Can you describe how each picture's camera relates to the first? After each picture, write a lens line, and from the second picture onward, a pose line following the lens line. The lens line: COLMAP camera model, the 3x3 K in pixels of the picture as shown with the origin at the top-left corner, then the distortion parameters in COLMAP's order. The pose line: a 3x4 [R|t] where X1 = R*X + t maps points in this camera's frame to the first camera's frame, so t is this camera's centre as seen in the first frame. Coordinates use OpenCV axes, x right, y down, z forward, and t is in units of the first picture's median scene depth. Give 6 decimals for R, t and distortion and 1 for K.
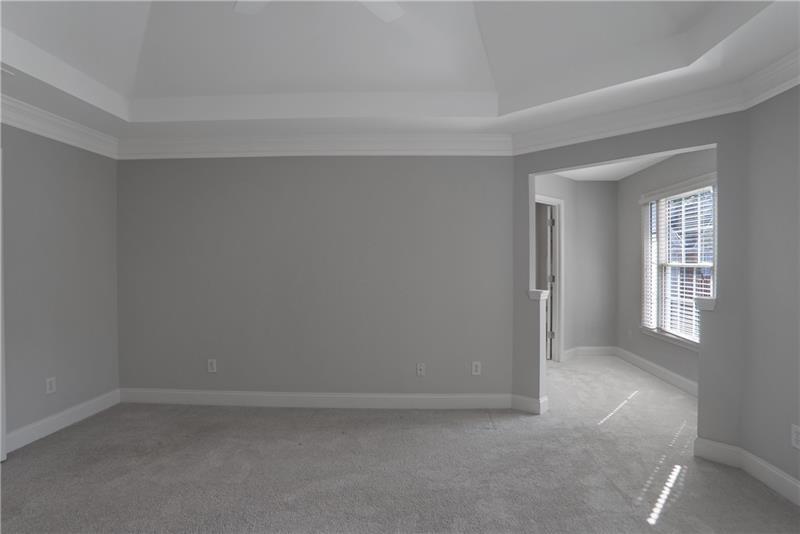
lens RADIAL K [[399.3, 0, 403.4], [0, 399.3, 266.6], [0, 0, 1]] dist [-0.091214, 0.036472]
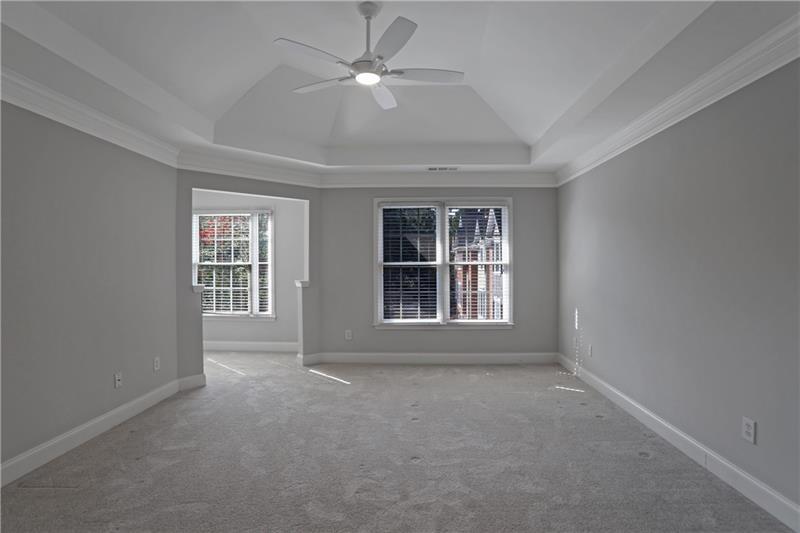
lens RADIAL K [[399.3, 0, 403.4], [0, 399.3, 266.1], [0, 0, 1]] dist [-0.091214, 0.036472]
pose [[0.024657, -0.008135, 0.999663, -0.955124], [0.010507, 0.999914, 0.007878, -0.001237], [-0.999641, 0.010309, 0.024740, 0.379723]]
